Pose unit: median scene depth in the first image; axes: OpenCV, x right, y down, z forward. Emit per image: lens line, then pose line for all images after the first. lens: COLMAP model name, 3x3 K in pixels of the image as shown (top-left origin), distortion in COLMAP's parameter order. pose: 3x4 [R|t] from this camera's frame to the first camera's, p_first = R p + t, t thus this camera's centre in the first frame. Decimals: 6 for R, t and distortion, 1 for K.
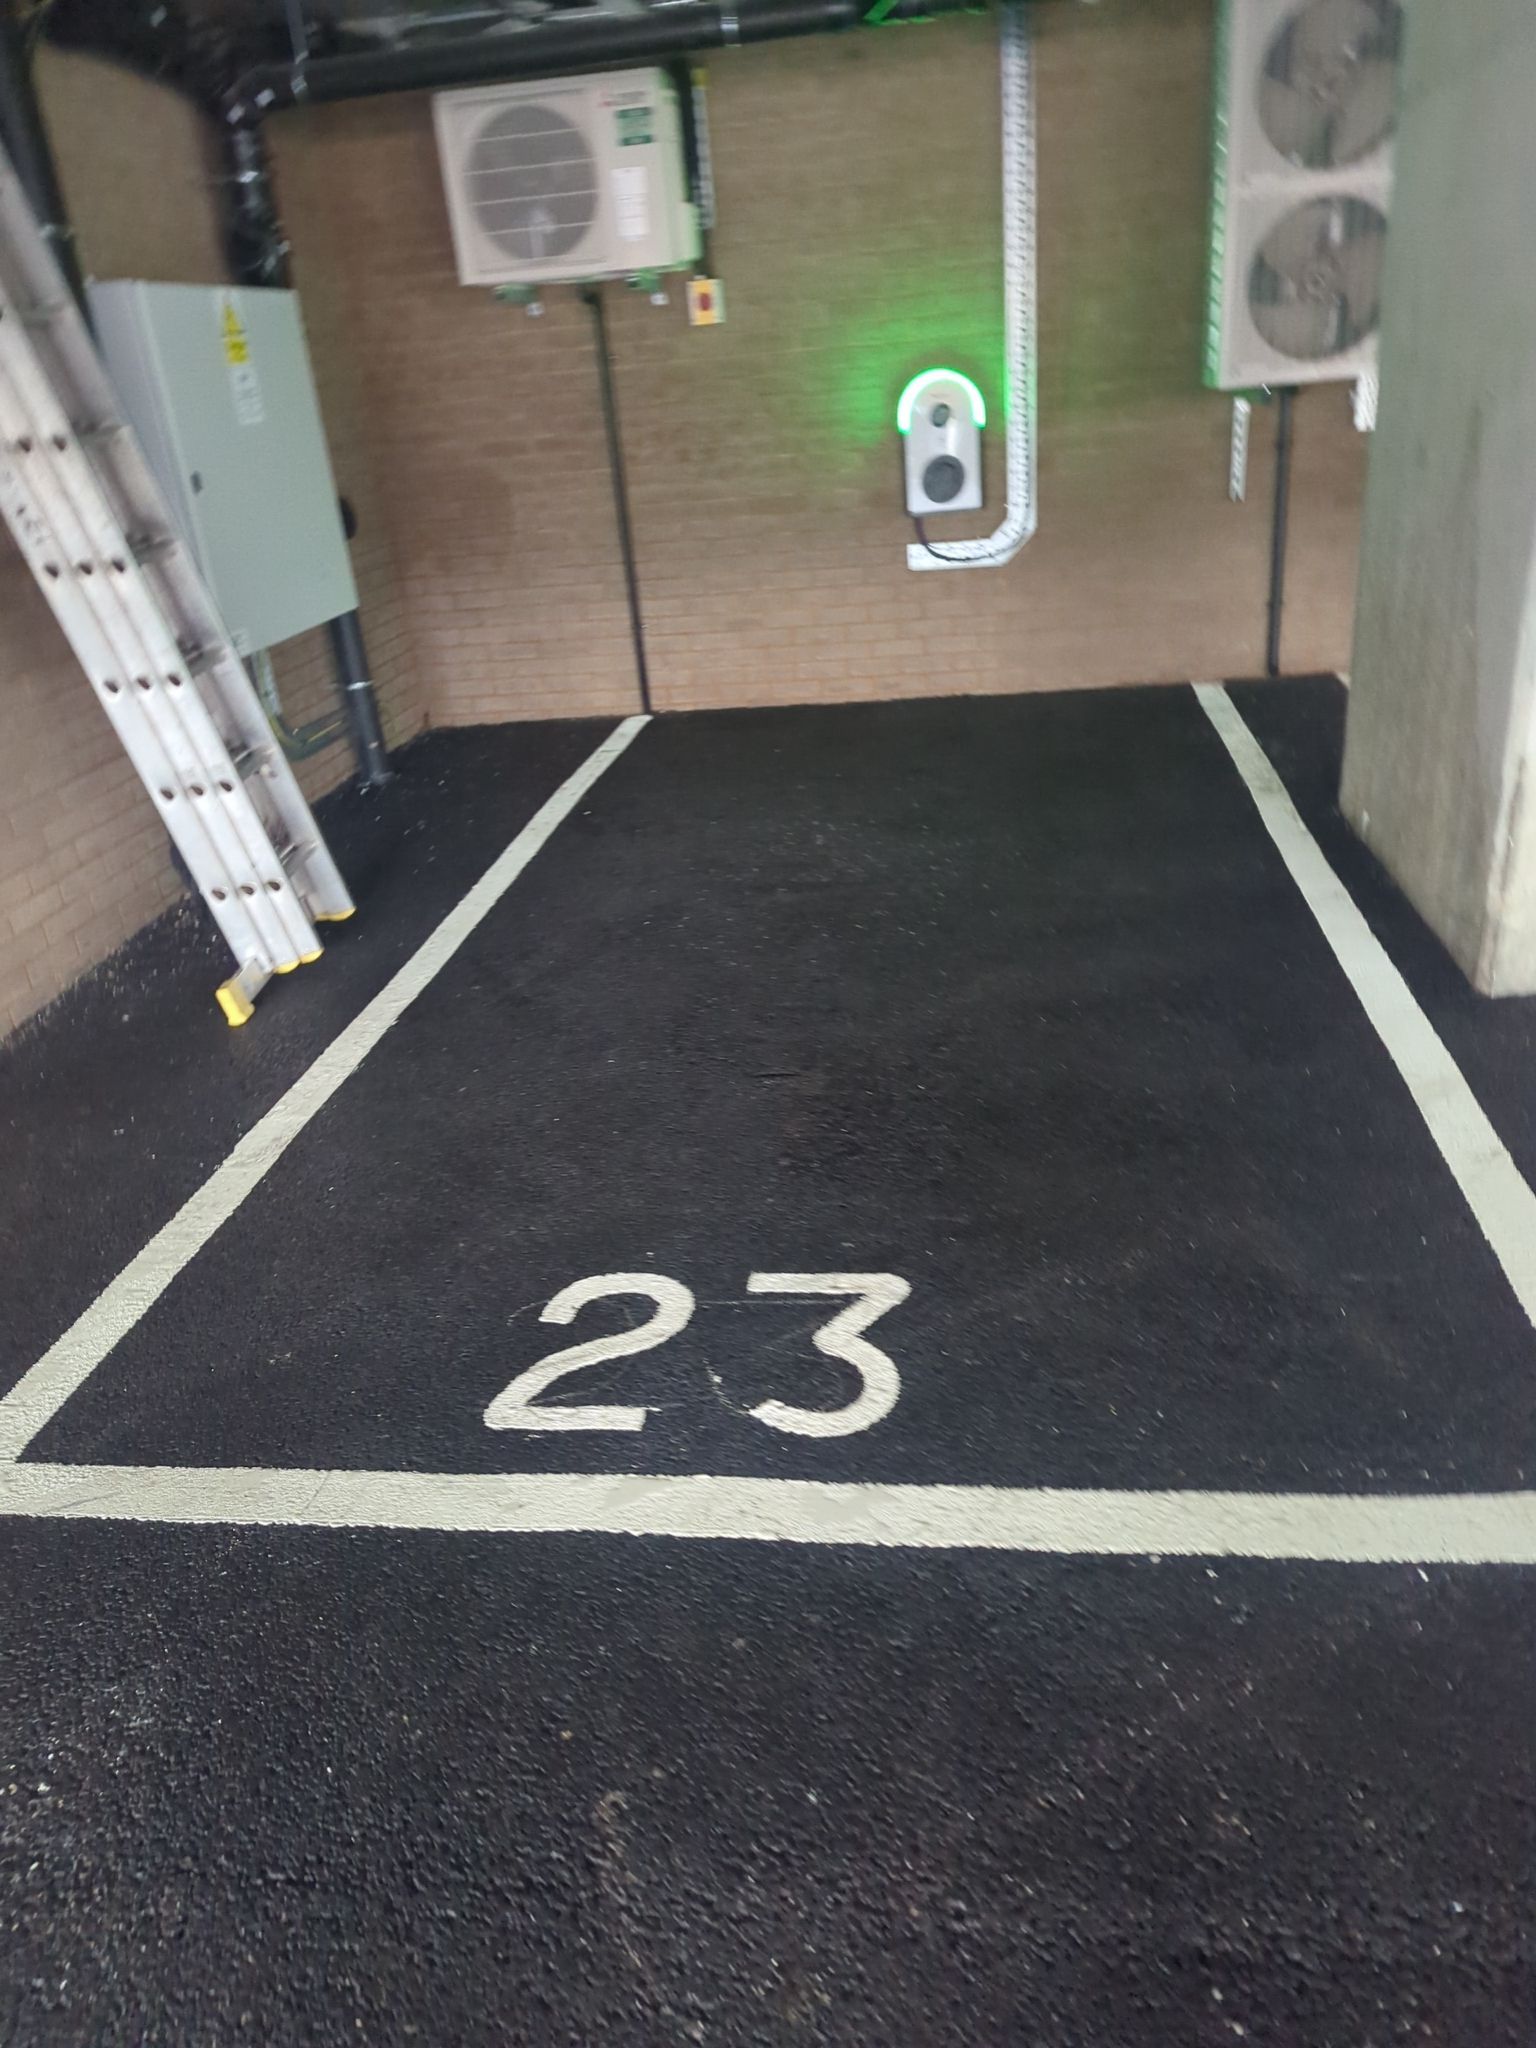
lens RADIAL K [[1485.5, 0, 775.7], [0, 1485.5, 1010.1], [0, 0, 1]] dist [0.051245, -0.042064]
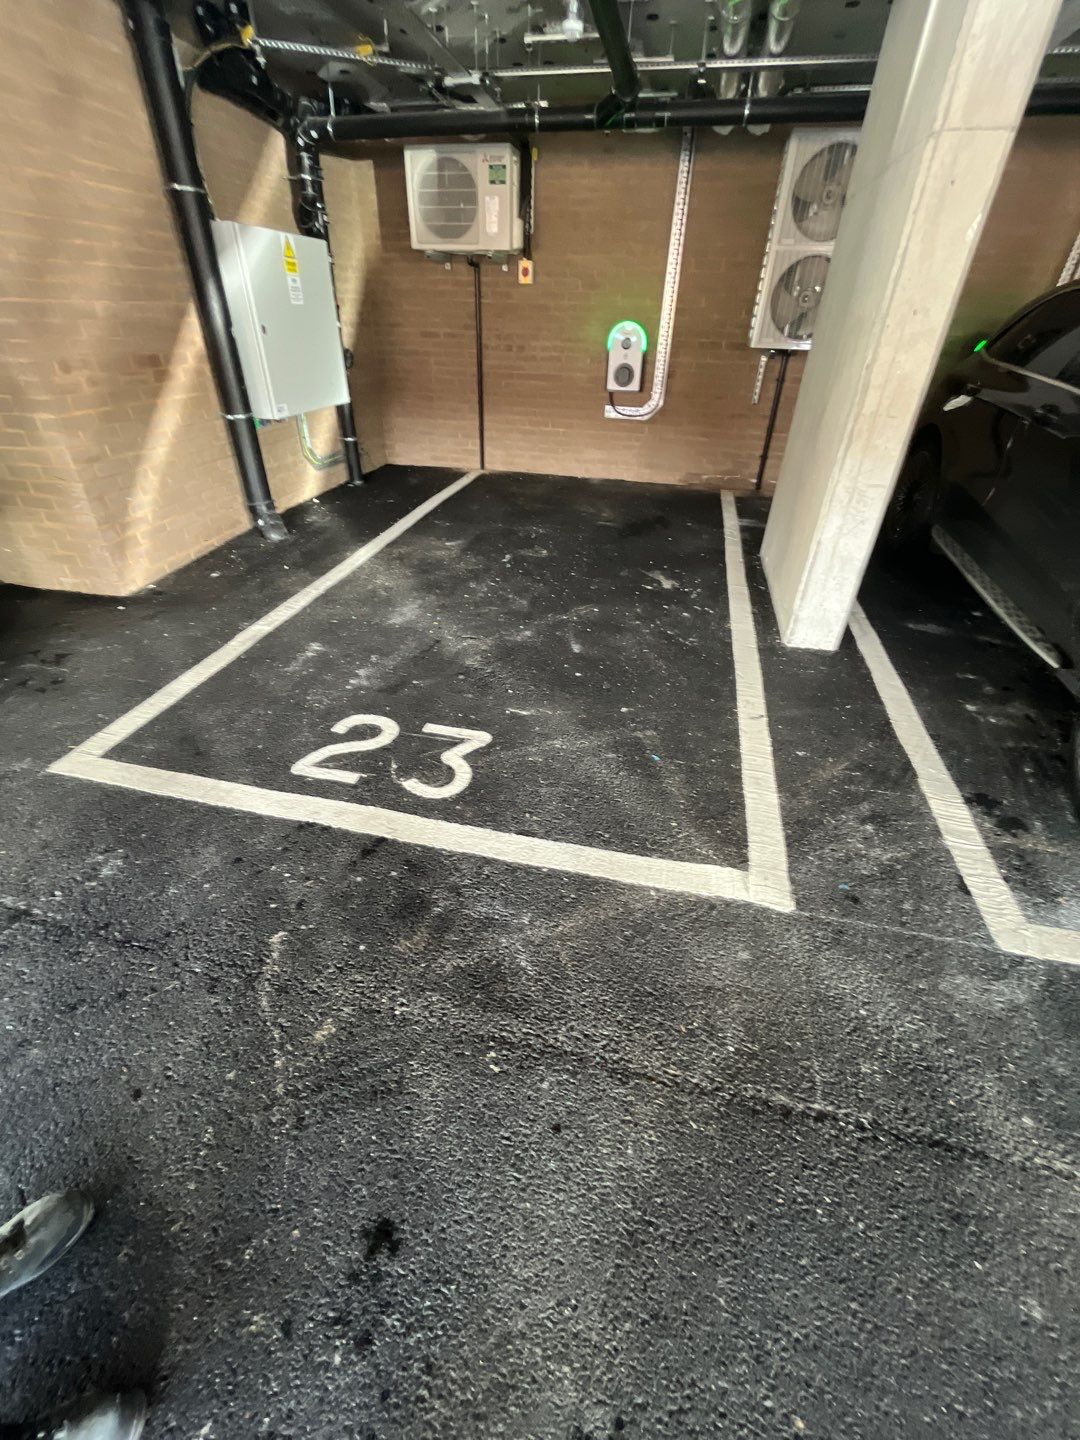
lens RADIAL K [[605.4, 0, 540.0], [0, 605.4, 720.0], [0, 0, 1]] dist [-0.002393, -0.000297]
pose [[0.990127, 0.139633, -0.012334, 0.084042], [-0.135106, 0.974063, 0.181515, -0.010621], [0.037359, -0.178056, 0.983311, 0.044886]]
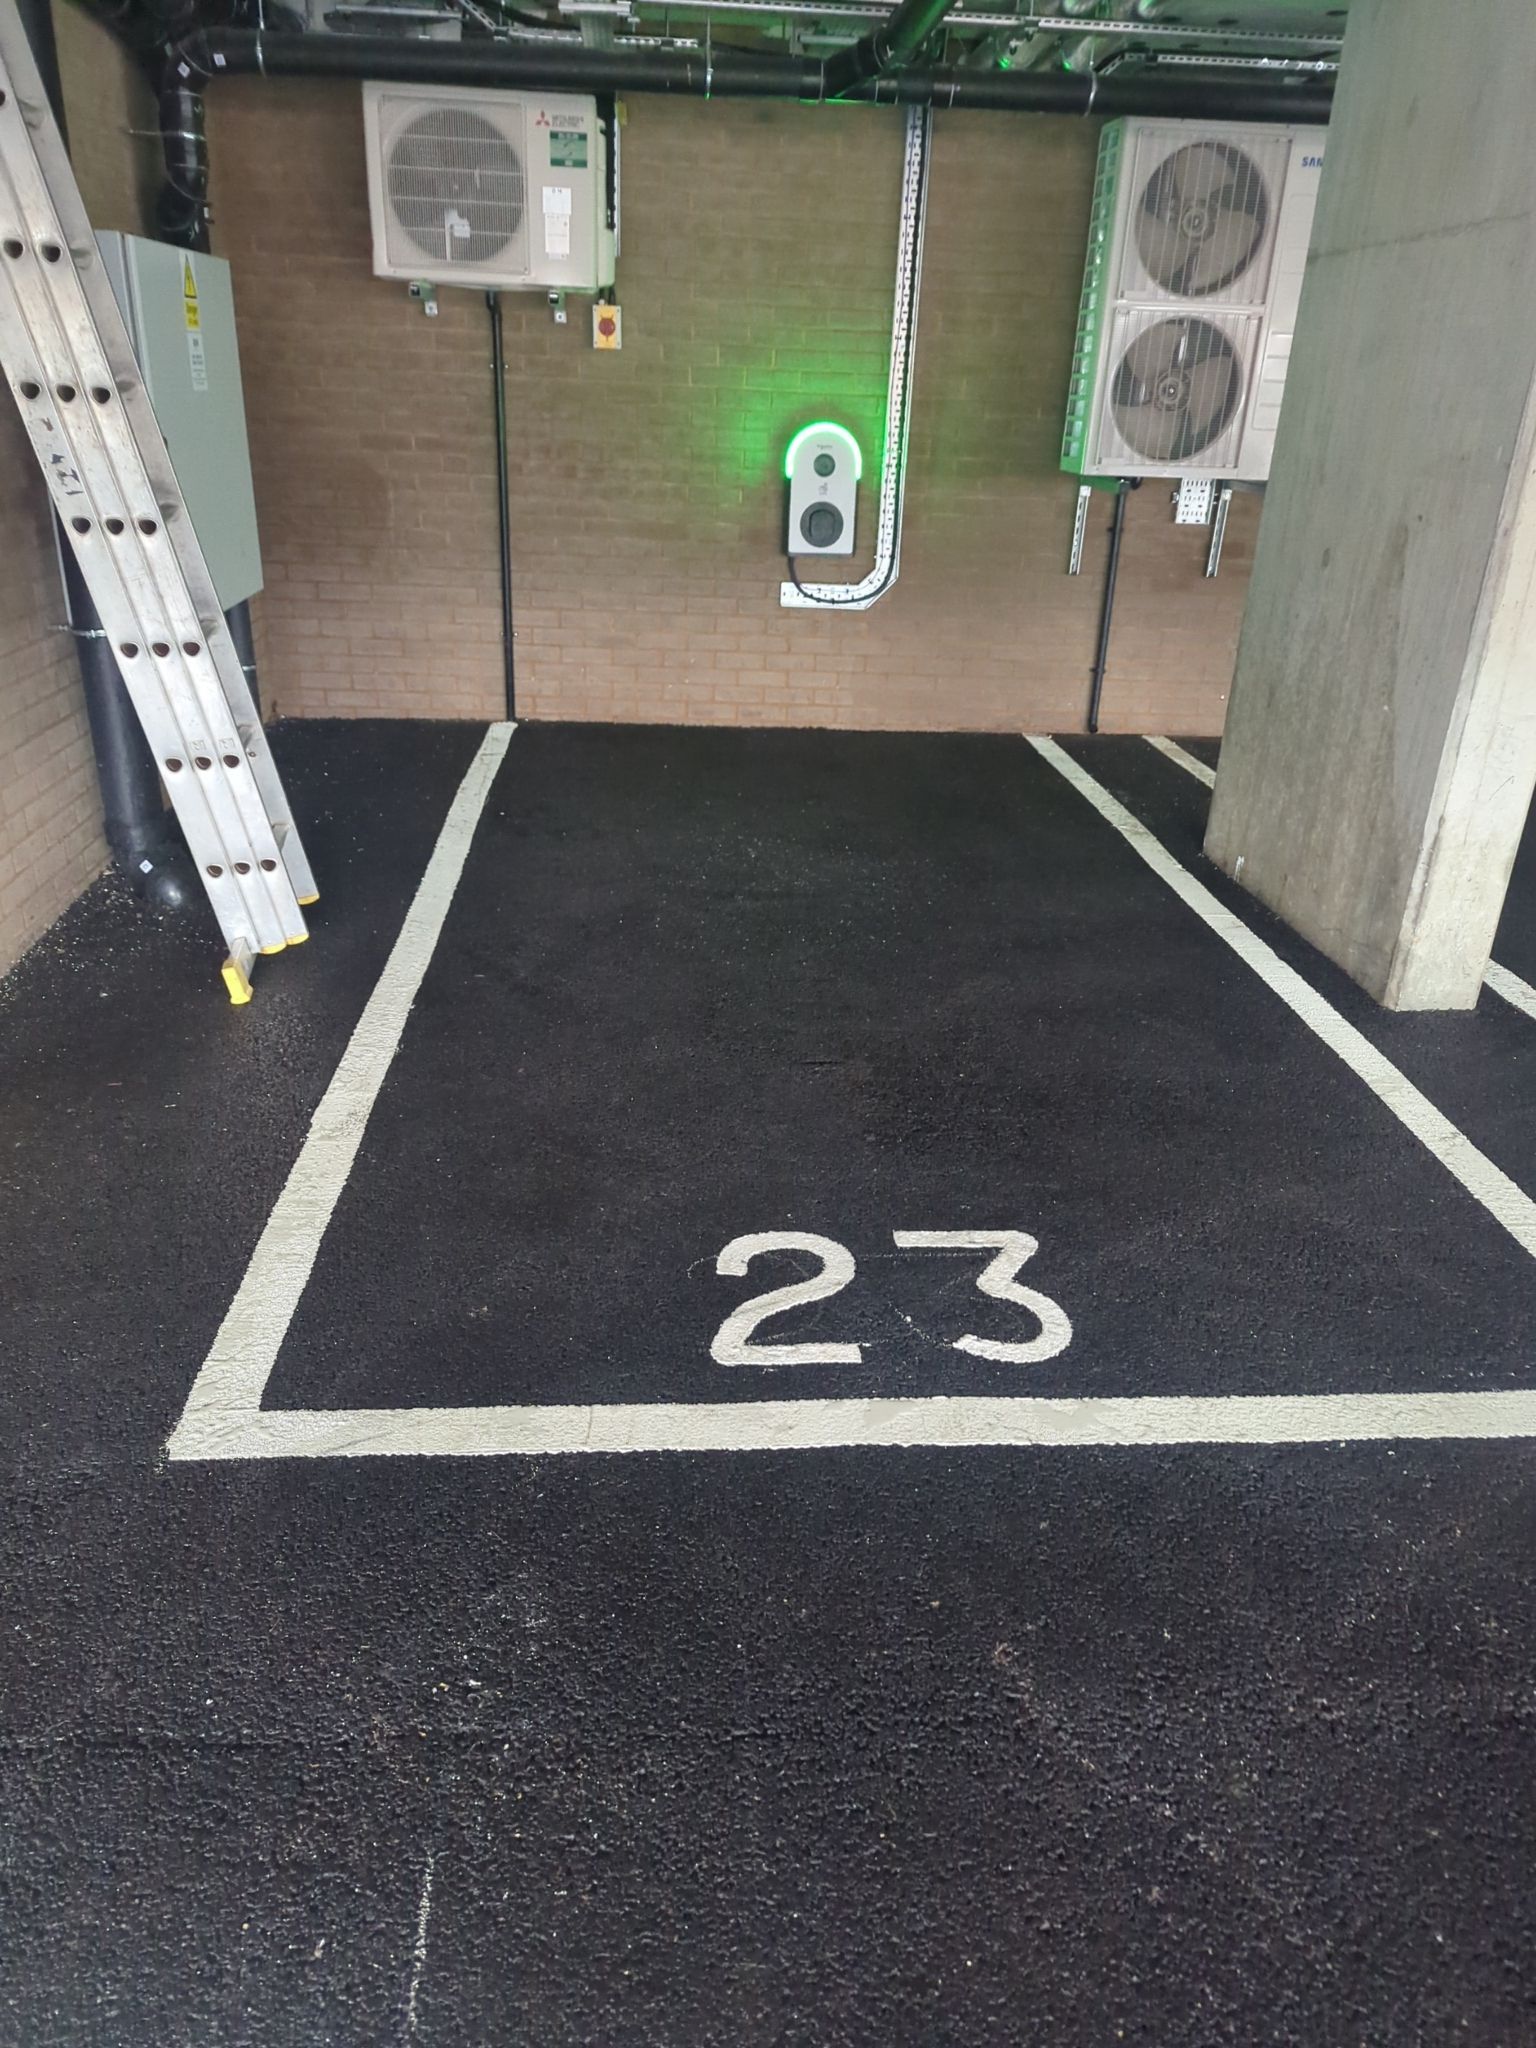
lens RADIAL K [[1475.3, 0, 789.1], [0, 1475.3, 1028.1], [0, 0, 1]] dist [0.062470, -0.054778]
pose [[0.969801, 0.029480, 0.242111, -0.182765], [-0.027674, 0.999558, -0.010858, 0.019568], [-0.242324, 0.003830, 0.970188, -0.027317]]
